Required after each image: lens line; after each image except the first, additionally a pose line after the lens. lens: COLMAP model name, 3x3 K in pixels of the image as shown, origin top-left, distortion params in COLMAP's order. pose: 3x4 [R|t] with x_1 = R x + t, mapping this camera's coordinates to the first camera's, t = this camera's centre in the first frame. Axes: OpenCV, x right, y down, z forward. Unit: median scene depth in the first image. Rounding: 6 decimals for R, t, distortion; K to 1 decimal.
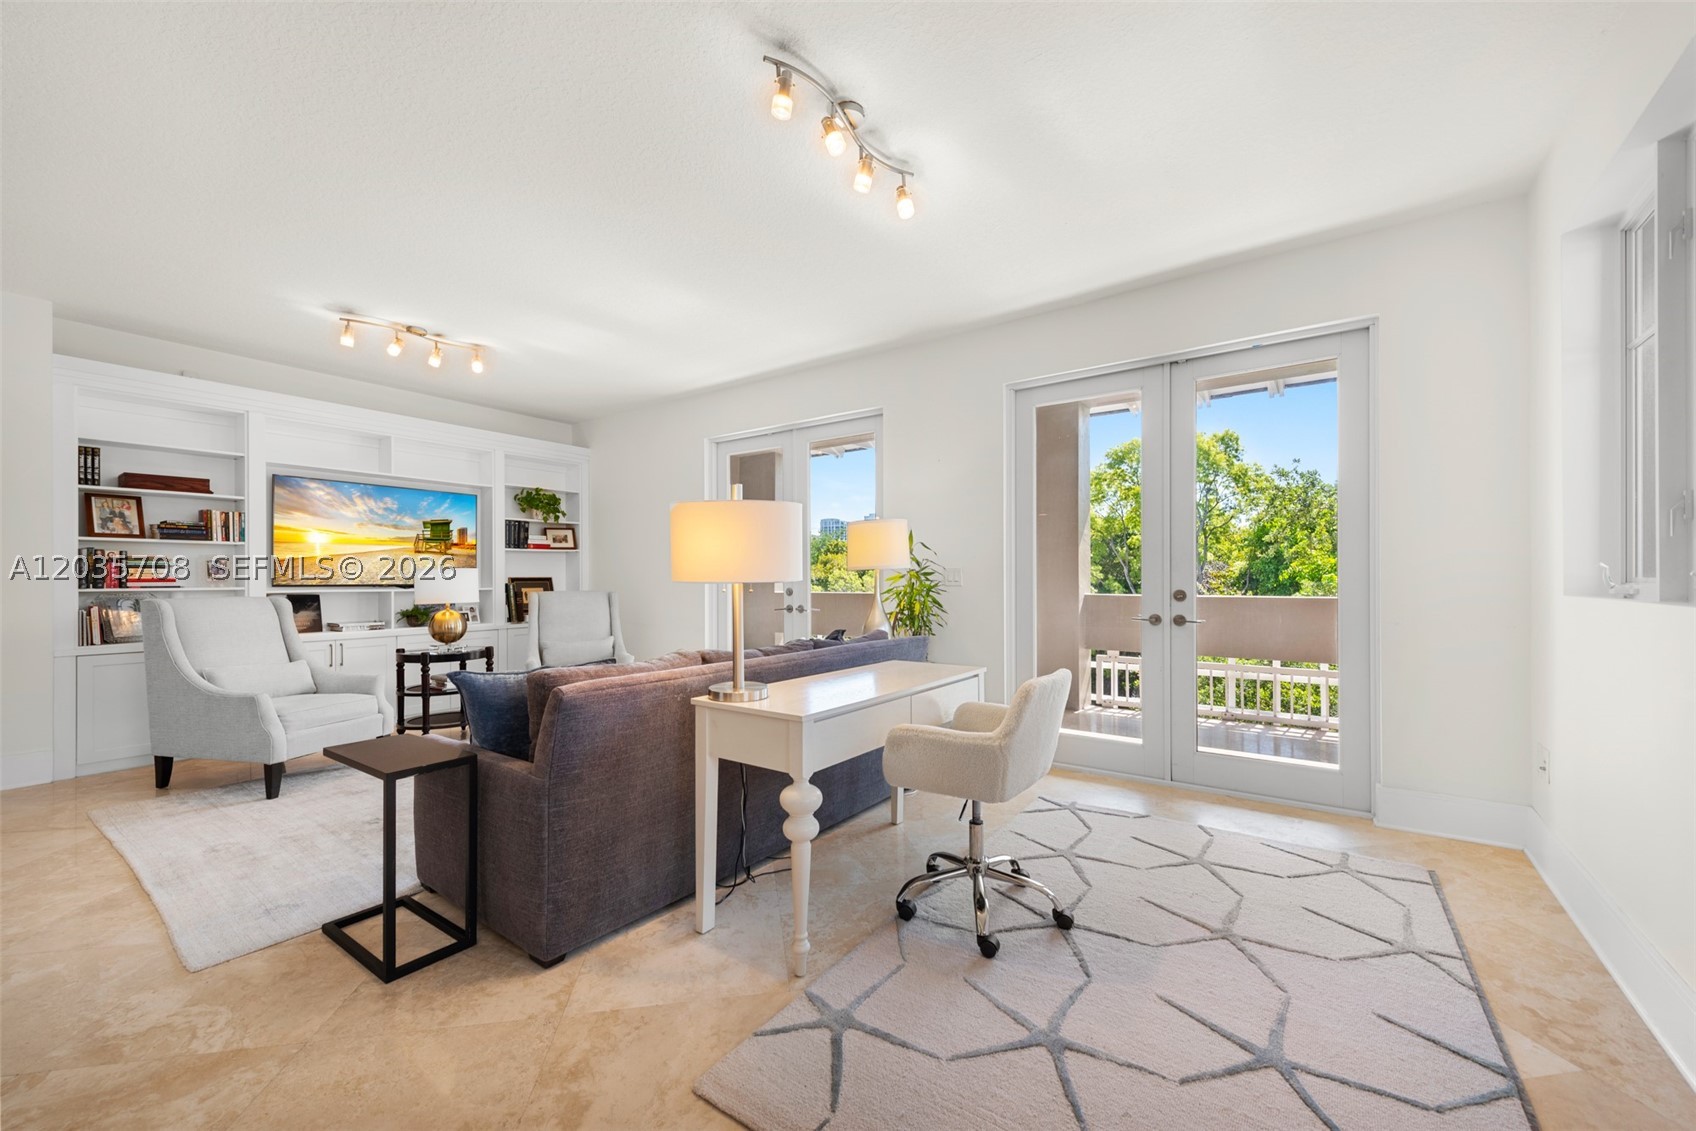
lens RADIAL K [[664.2, 0, 849.4], [0, 664.2, 572.7], [0, 0, 1]] dist [0.005697, -0.000548]
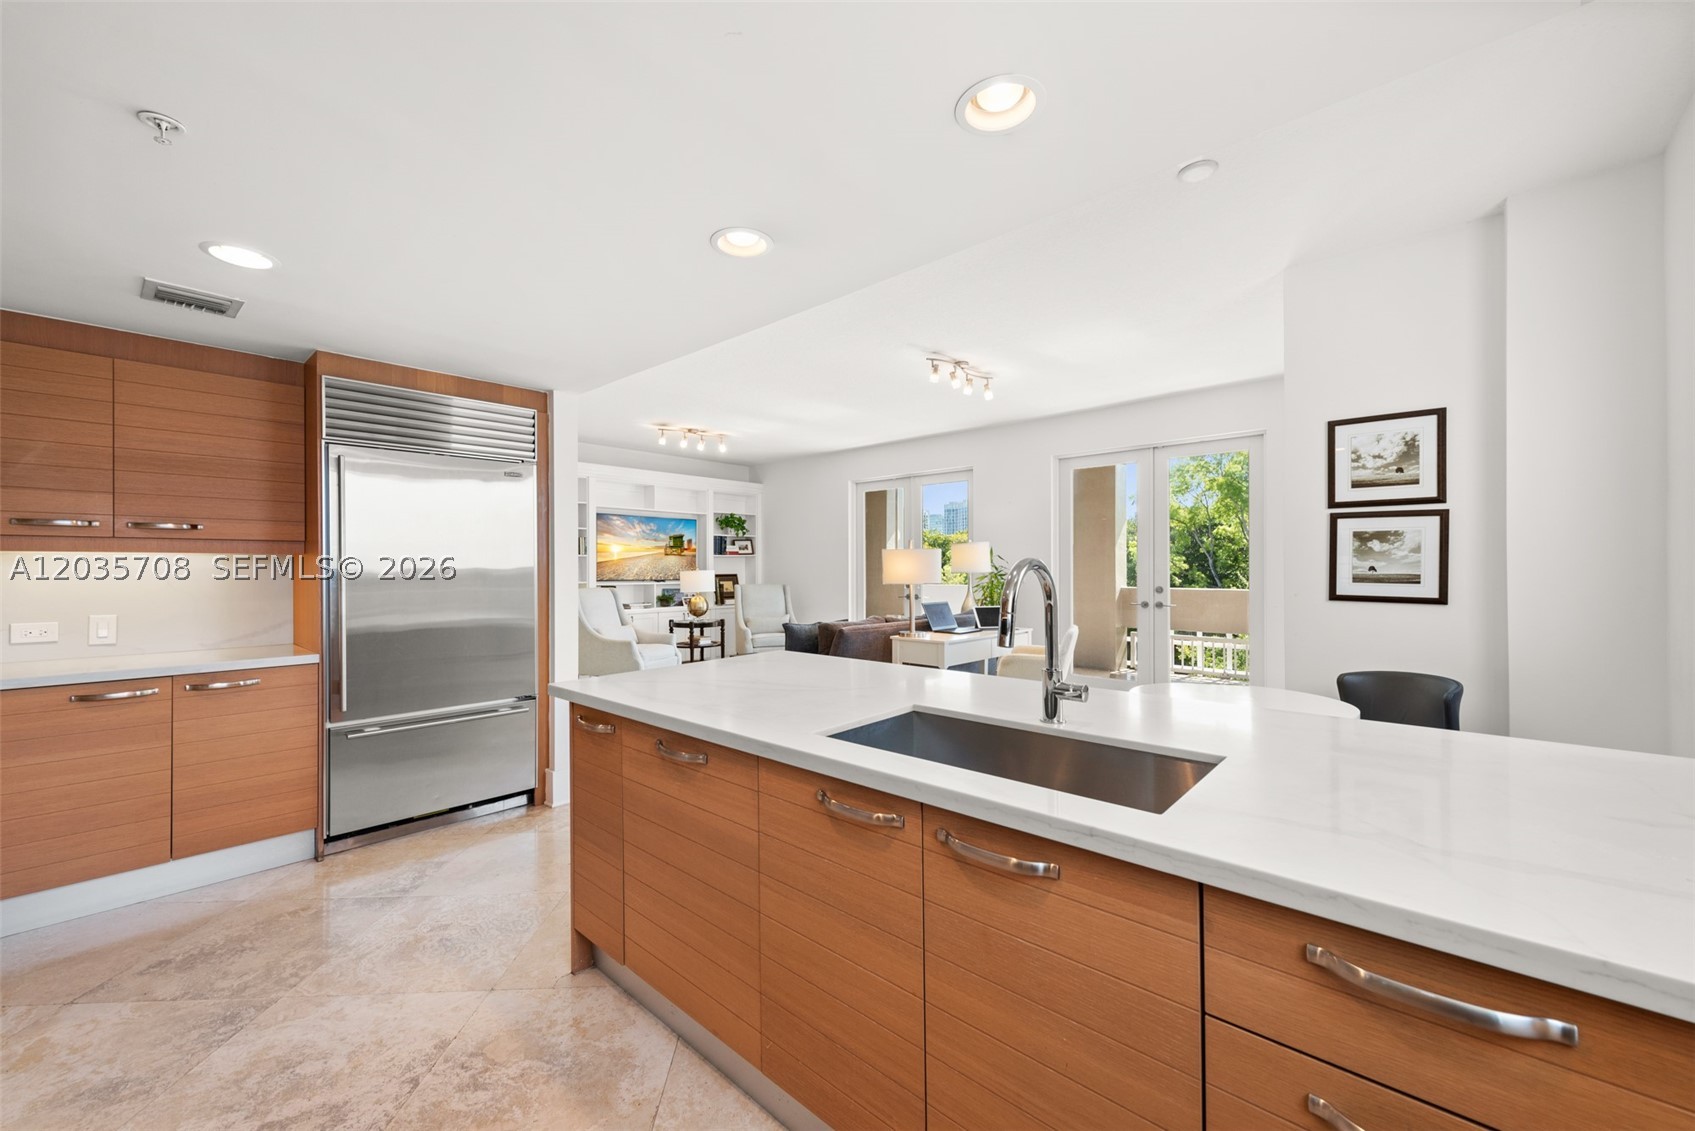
lens RADIAL K [[662.8, 0, 847.5], [0, 662.8, 565.5], [0, 0, 1]] dist [0.001366, -0.000729]
pose [[0.992455, -0.000009, -0.122608, -0.049013], [0.000702, 0.999984, 0.005604, -0.027011], [0.122606, -0.005647, 0.992439, -0.549561]]
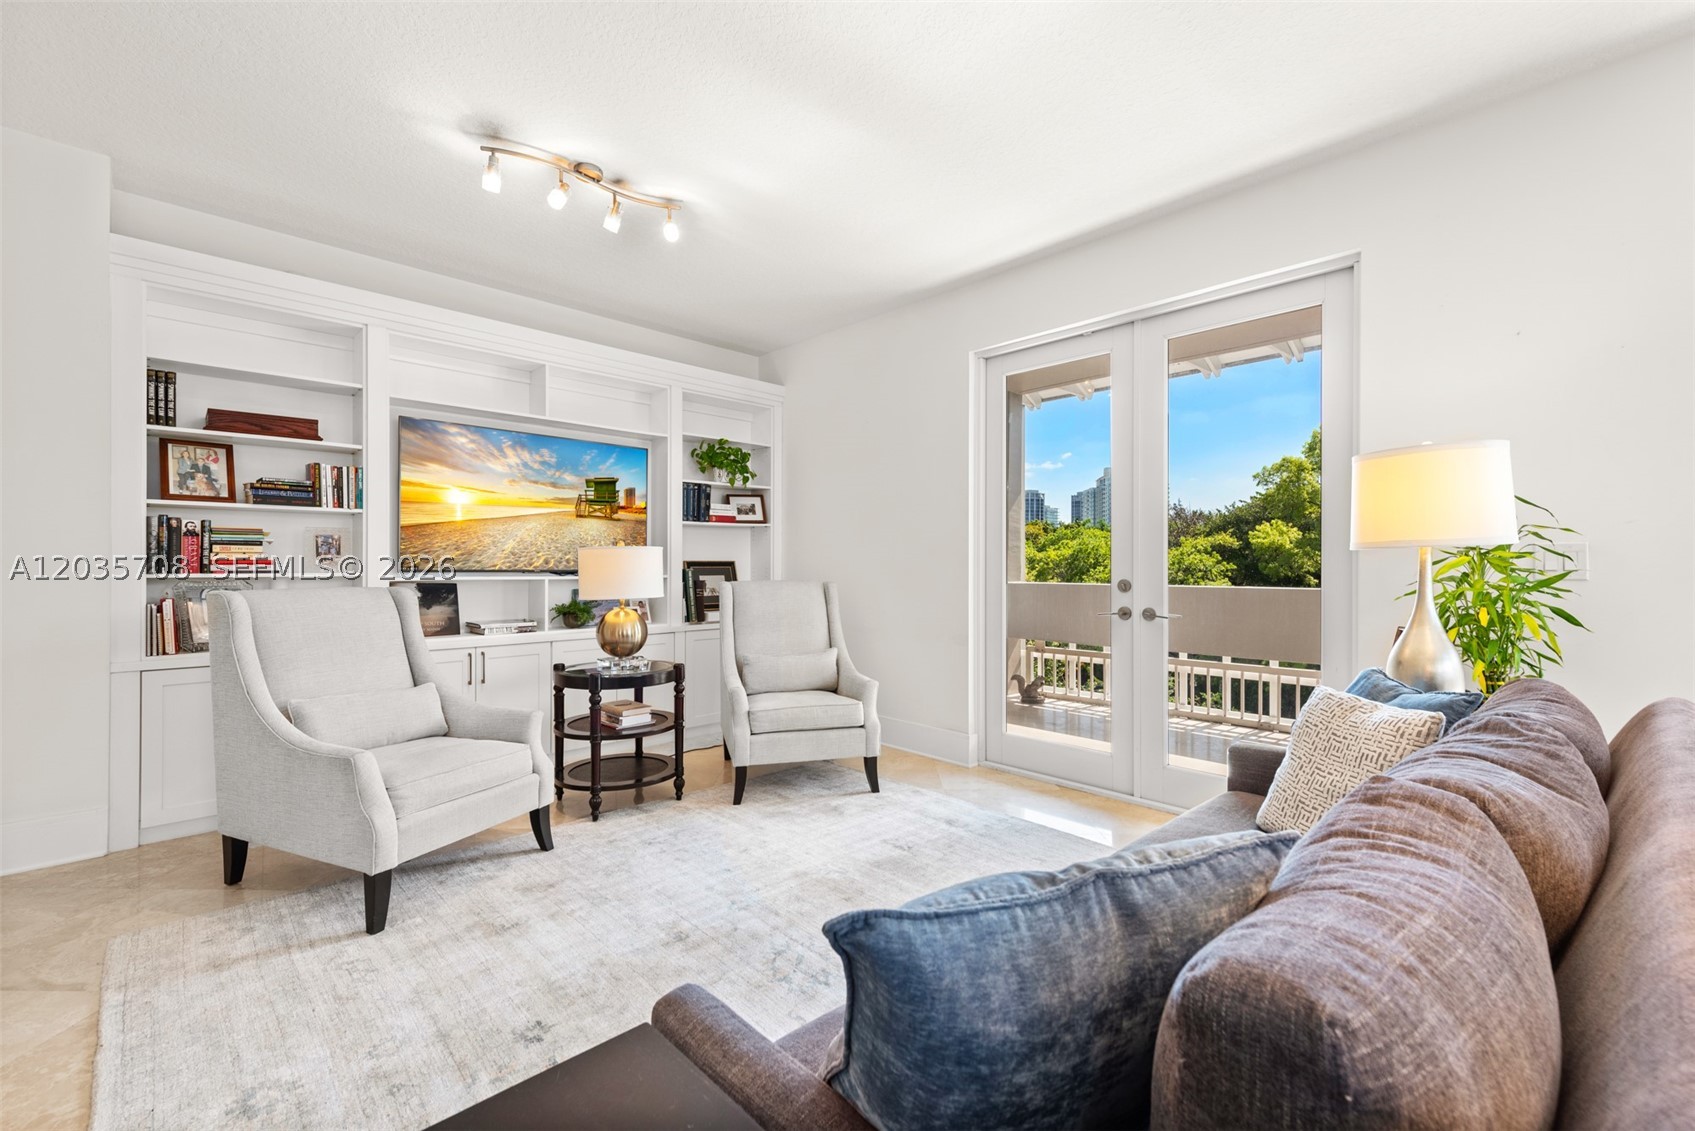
lens RADIAL K [[715.1, 0, 842.3], [0, 715.1, 560.1], [0, 0, 1]] dist [0.009621, -0.000101]
pose [[0.981717, 0.003658, -0.190309, -0.247484], [-0.003197, 0.999991, 0.002731, 0.004427], [0.190318, -0.002072, 0.981720, 0.331194]]
